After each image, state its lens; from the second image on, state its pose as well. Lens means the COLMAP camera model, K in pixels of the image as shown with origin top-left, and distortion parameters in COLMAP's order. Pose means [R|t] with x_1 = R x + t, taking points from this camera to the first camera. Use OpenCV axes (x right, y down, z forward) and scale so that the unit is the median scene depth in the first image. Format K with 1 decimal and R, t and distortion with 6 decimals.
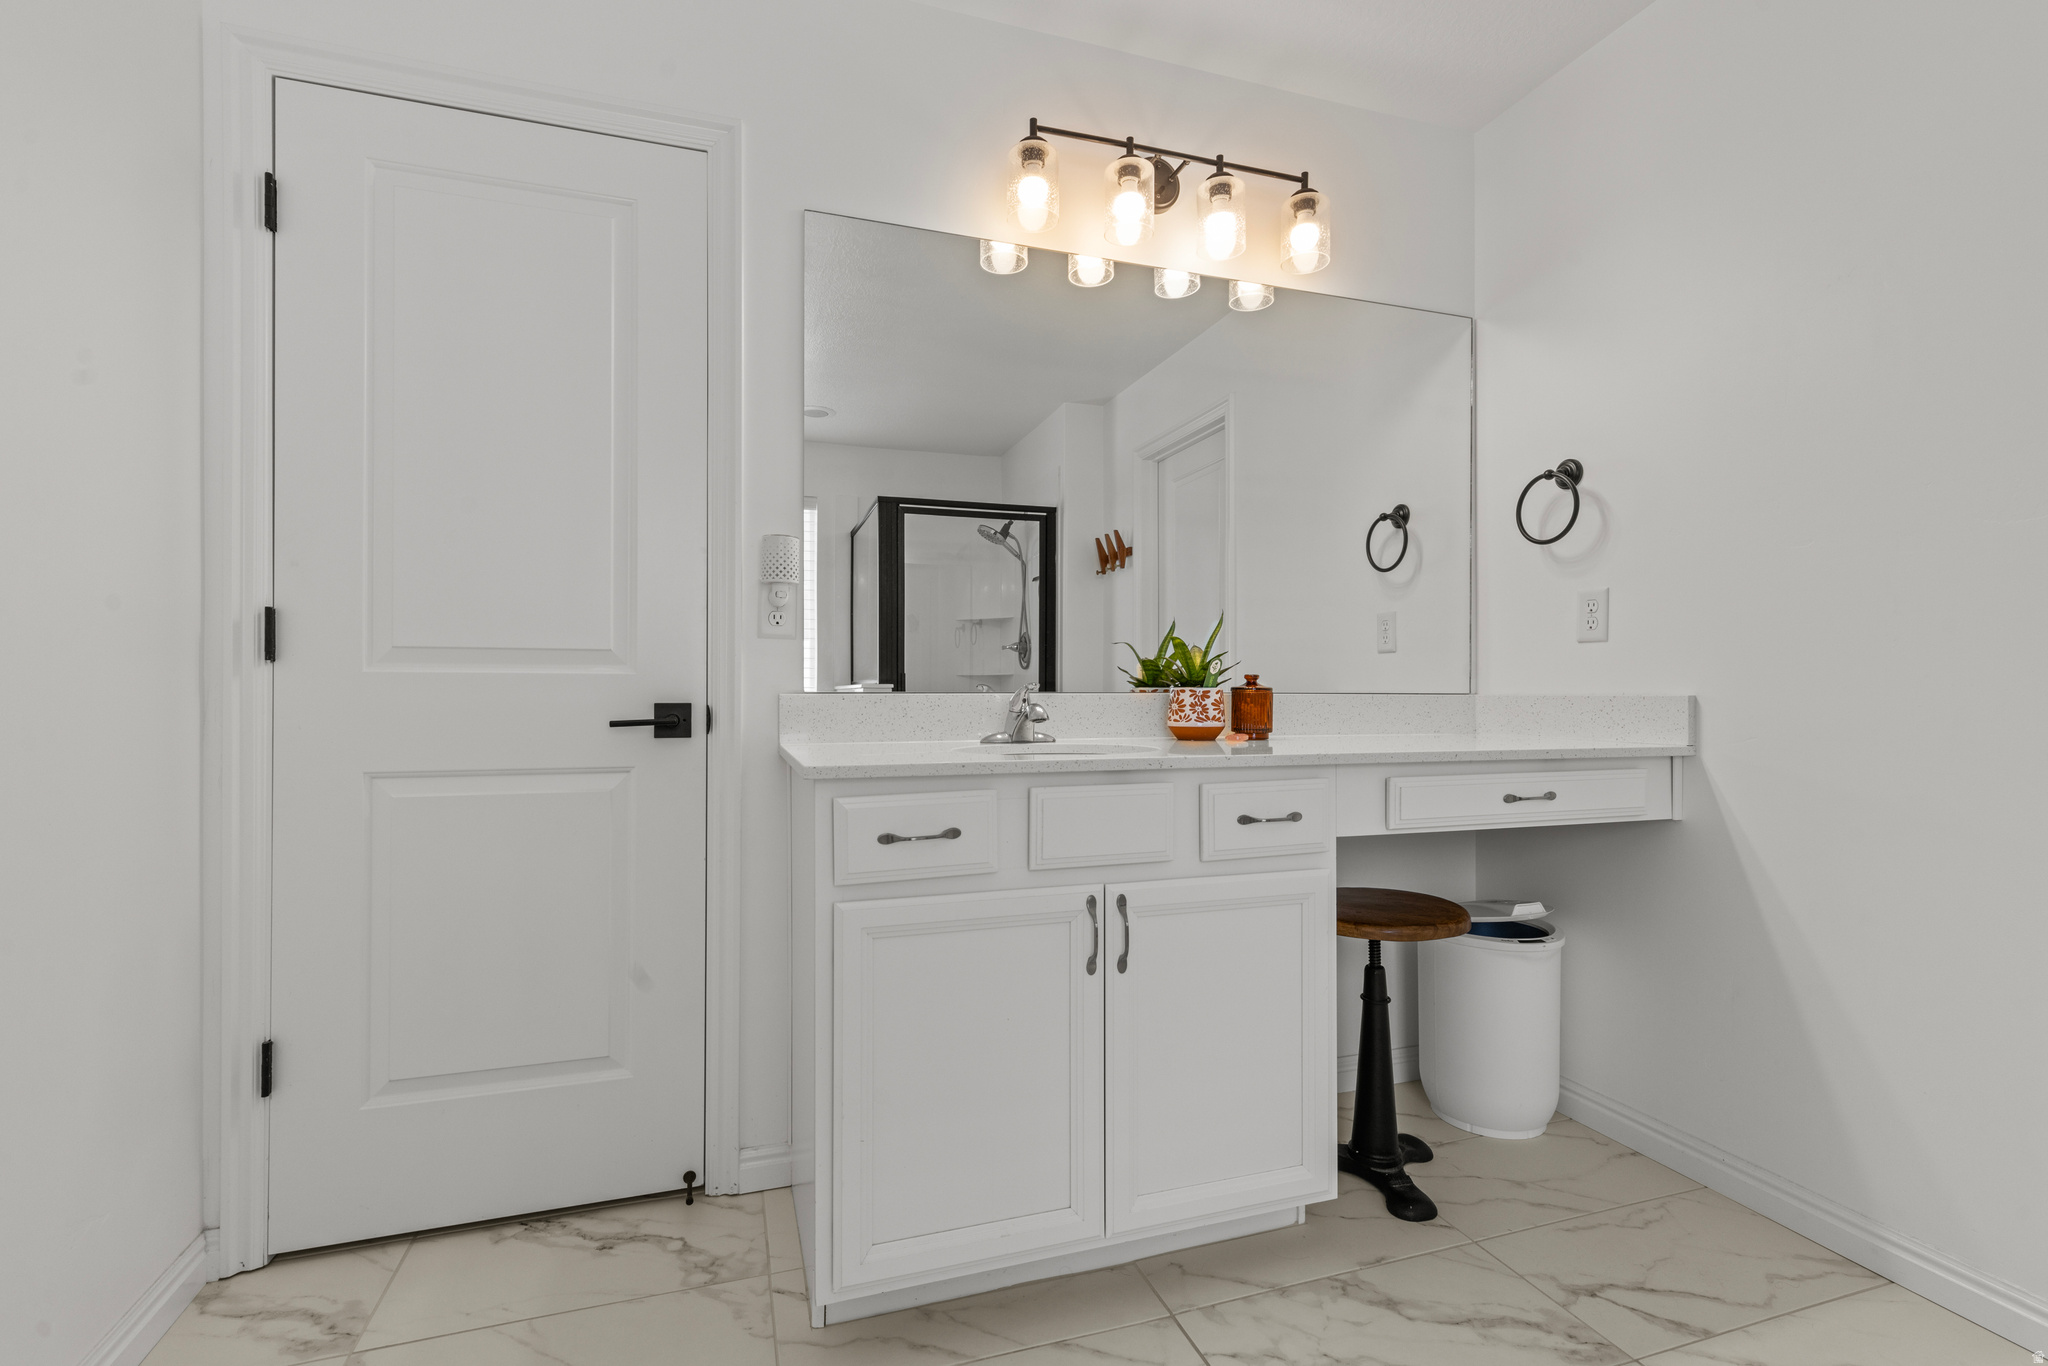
lens RADIAL K [[919.6, 0, 1009.7], [0, 919.6, 687.4], [0, 0, 1]] dist [0.002840, 0.000215]
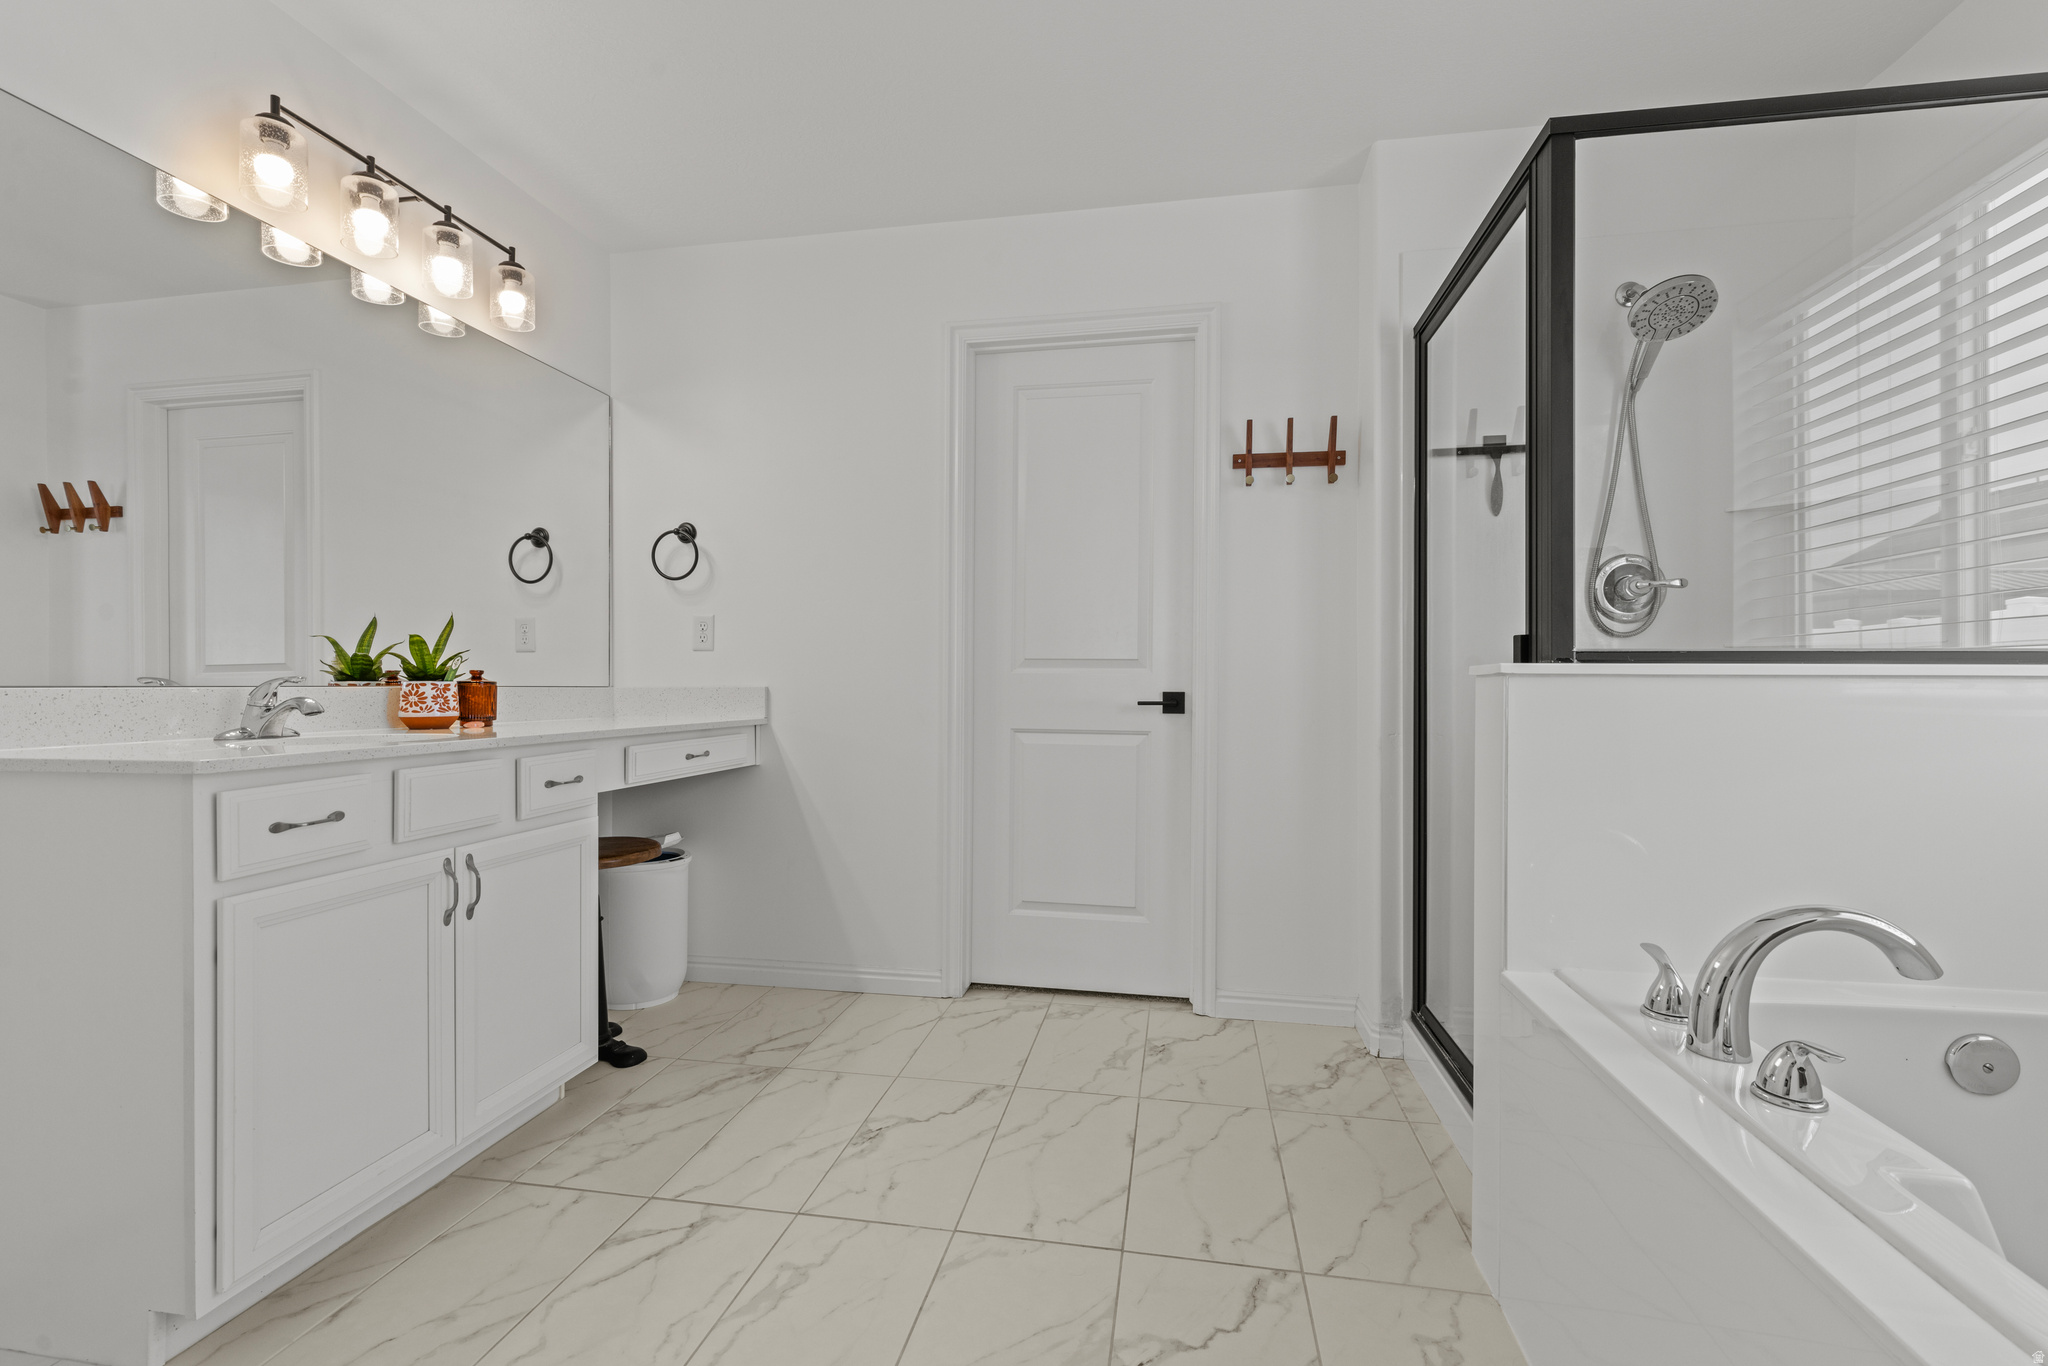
lens RADIAL K [[919.6, 0, 1009.7], [0, 919.6, 687.4], [0, 0, 1]] dist [0.002840, 0.000215]
pose [[0.485847, -0.003935, 0.874035, -0.445022], [-0.000401, 0.999989, 0.004726, 0.001849], [-0.874044, -0.002647, 0.485840, -0.150340]]
